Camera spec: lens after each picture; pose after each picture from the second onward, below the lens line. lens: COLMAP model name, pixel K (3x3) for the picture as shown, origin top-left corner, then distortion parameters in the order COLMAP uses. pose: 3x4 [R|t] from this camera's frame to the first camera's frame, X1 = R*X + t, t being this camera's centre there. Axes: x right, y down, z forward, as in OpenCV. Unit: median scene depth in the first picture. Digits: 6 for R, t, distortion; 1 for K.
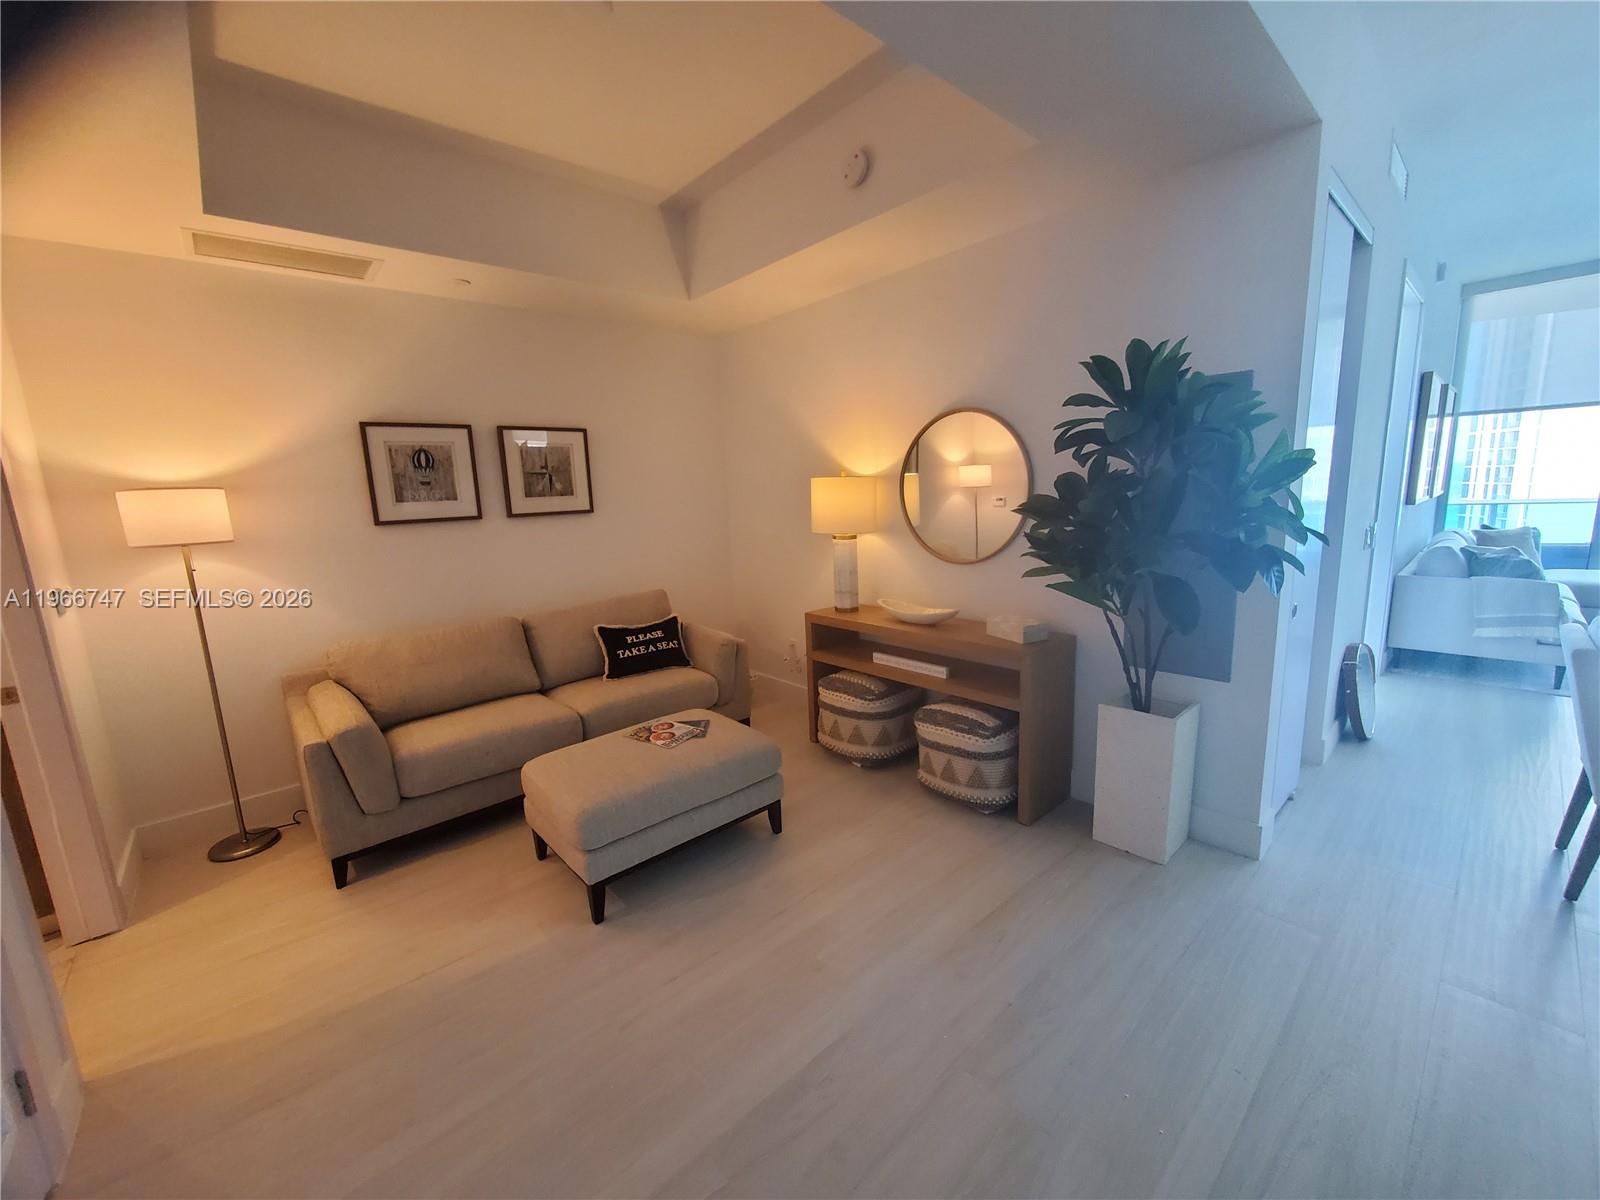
lens RADIAL K [[642.6, 0, 795.8], [0, 642.6, 601.7], [0, 0, 1]] dist [0.000092, -0.001565]
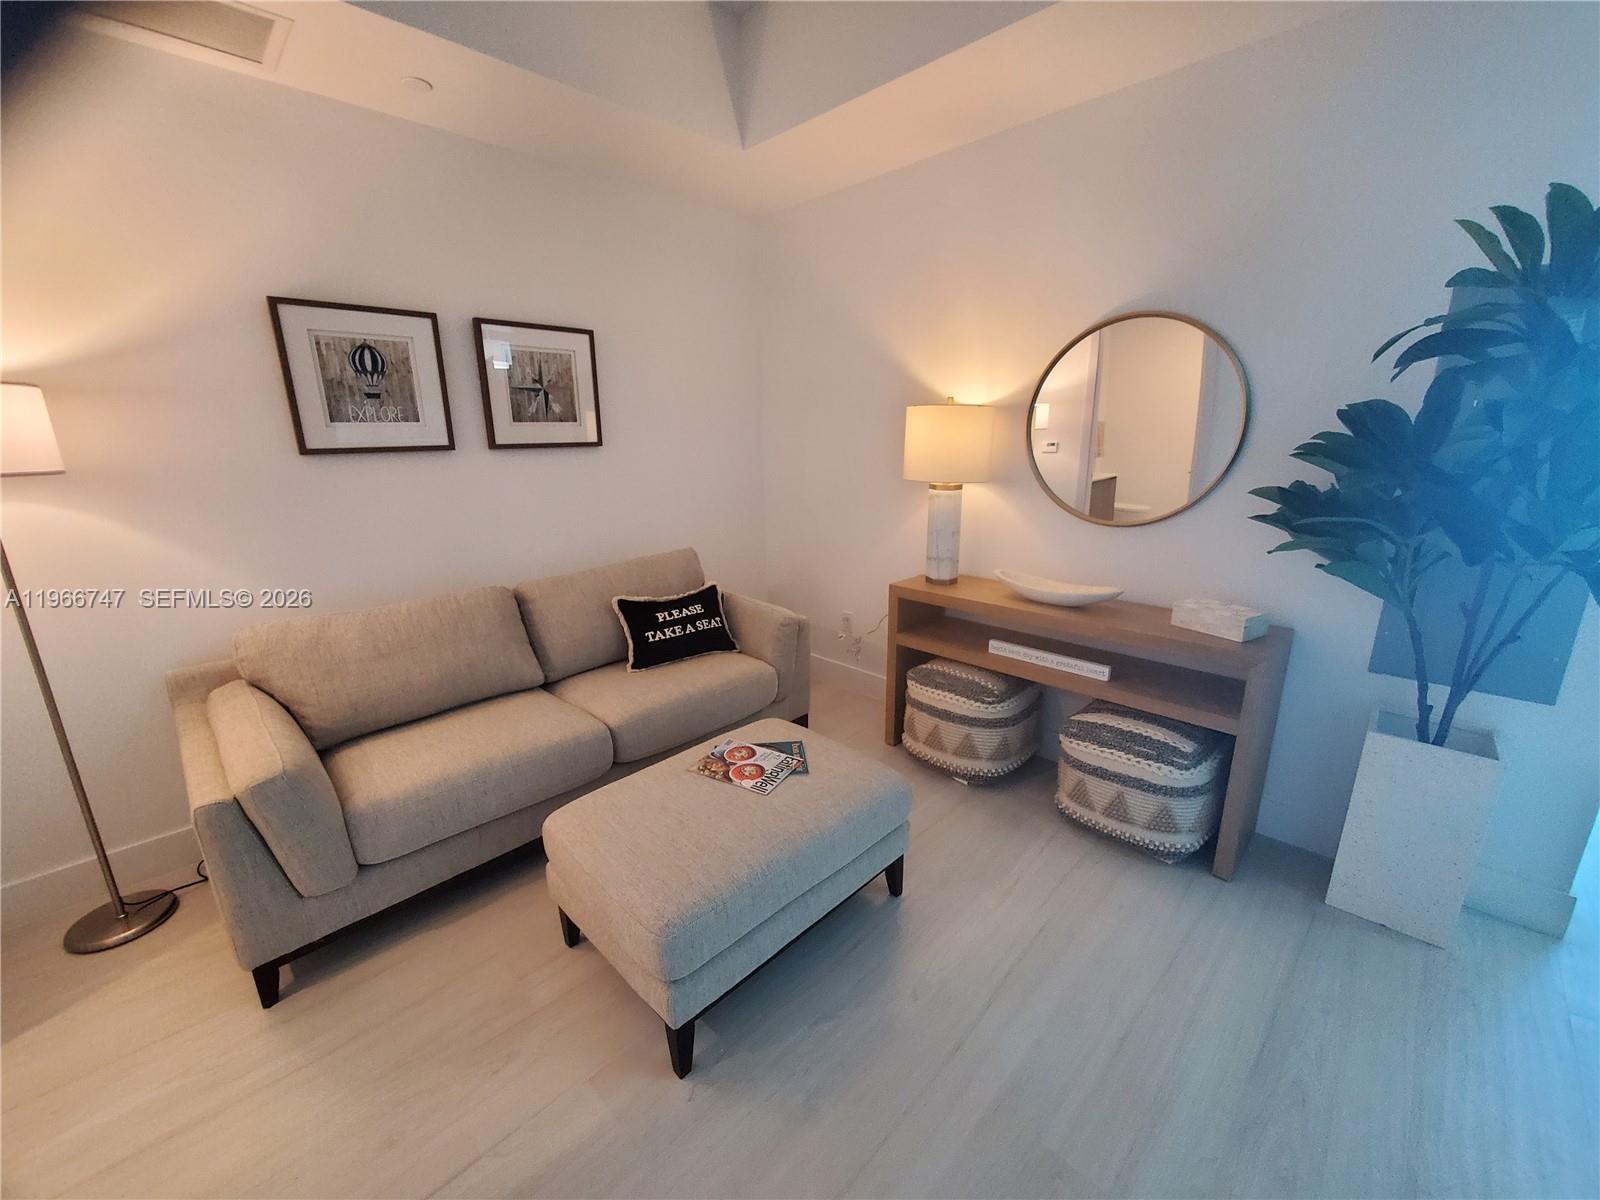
lens RADIAL K [[642.6, 0, 794.7], [0, 642.6, 600.5], [0, 0, 1]] dist [0.000092, -0.001565]
pose [[0.997555, 0.010533, 0.069083, -0.177189], [-0.016231, 0.996464, 0.082444, -0.029268], [-0.067970, -0.083363, 0.994198, 0.275498]]
